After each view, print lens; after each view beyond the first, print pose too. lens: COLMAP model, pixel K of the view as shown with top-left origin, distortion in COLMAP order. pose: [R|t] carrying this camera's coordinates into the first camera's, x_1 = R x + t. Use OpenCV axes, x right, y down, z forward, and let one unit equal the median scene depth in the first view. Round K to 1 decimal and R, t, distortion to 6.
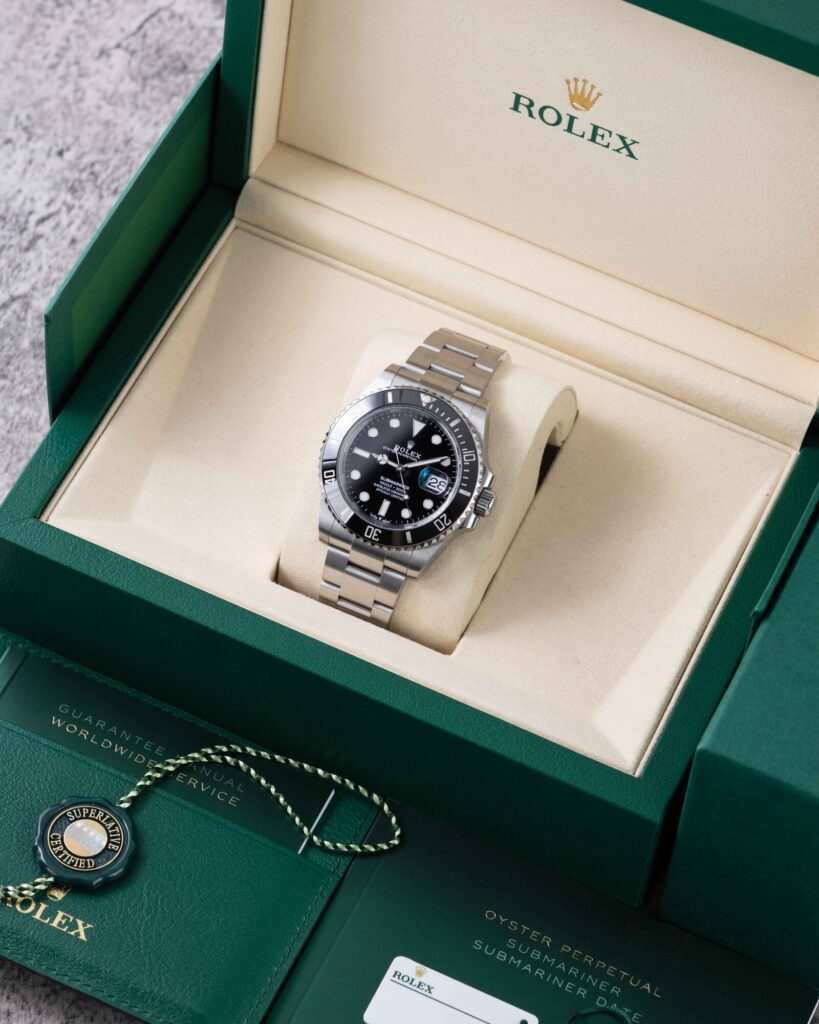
lens RADIAL K [[4195.1, 0, 411.0], [0, 4195.1, 514.9], [0, 0, 1]] dist [0.423632, 0.000000]
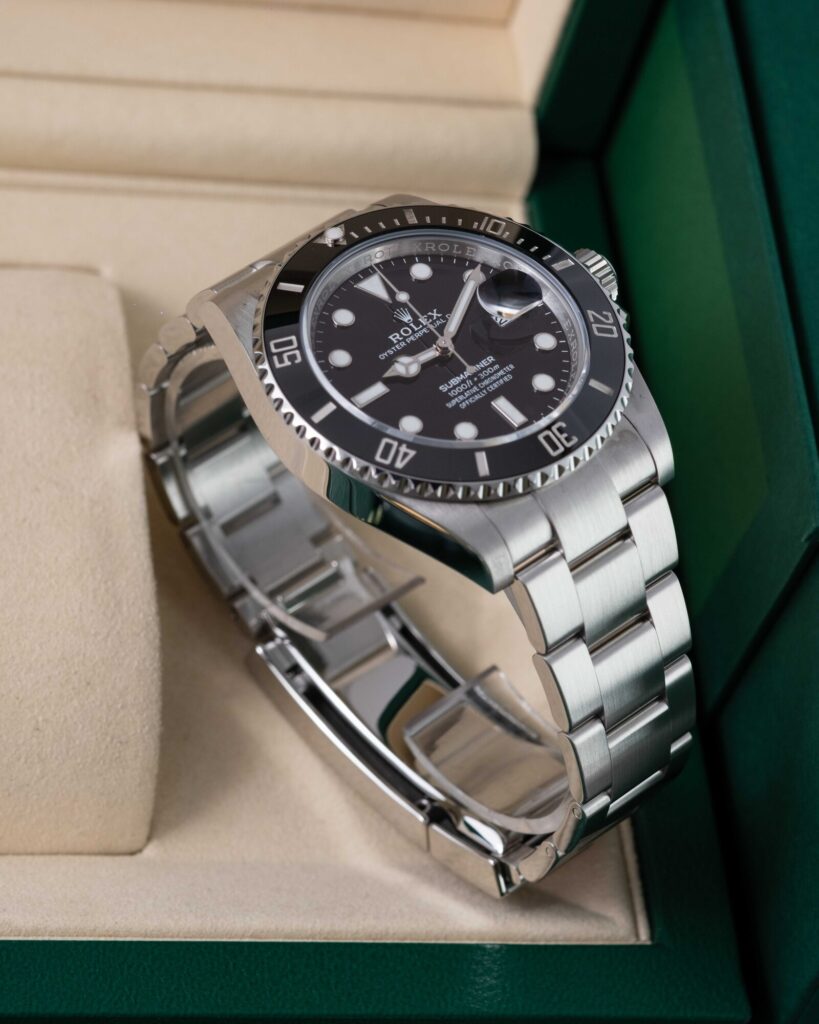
lens RADIAL K [[4195.1, 0, 401.0], [0, 4195.1, 508.4], [0, 0, 1]] dist [0.423632, 0.000000]
pose [[0.400754, -0.560401, 0.724808, -0.328805], [0.868537, 0.484187, -0.105863, 0.039125], [-0.291617, 0.671947, 0.680769, 0.715397]]
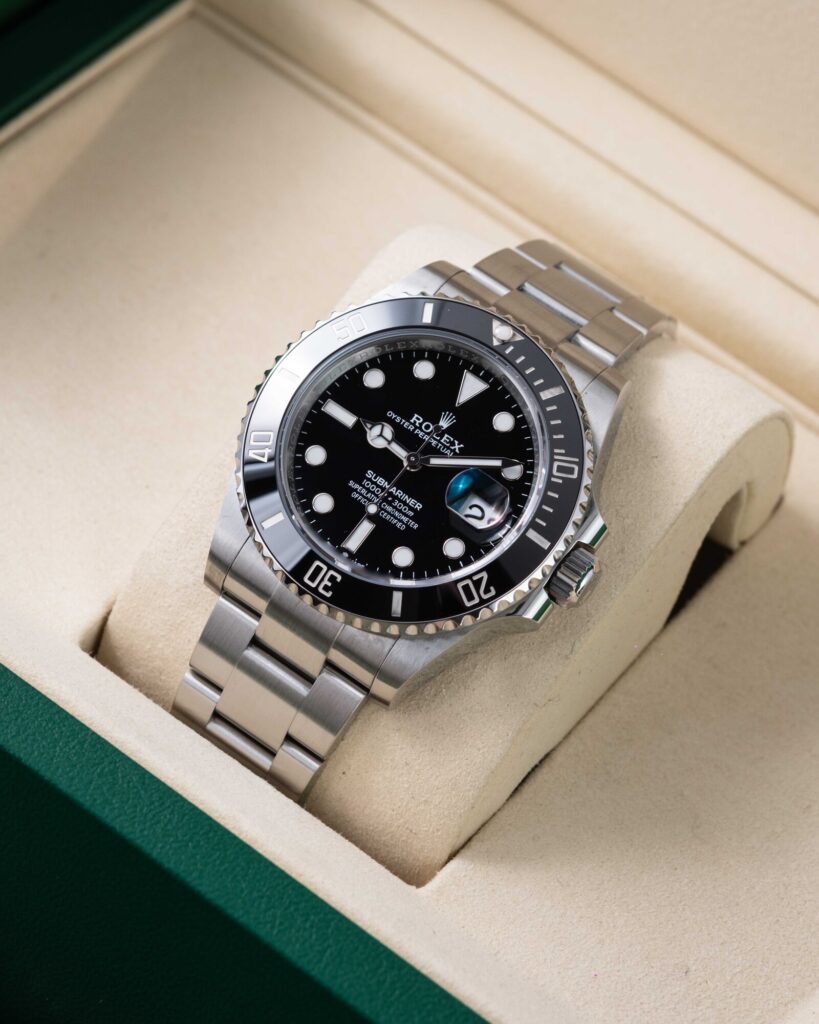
lens RADIAL K [[4195.1, 0, 413.9], [0, 4195.1, 509.4], [0, 0, 1]] dist [0.423632, 0.000000]
pose [[0.970290, 0.241931, -0.002734, 0.000055], [-0.238789, 0.955750, -0.171817, 0.073474], [-0.038955, 0.167365, 0.985125, 0.543441]]
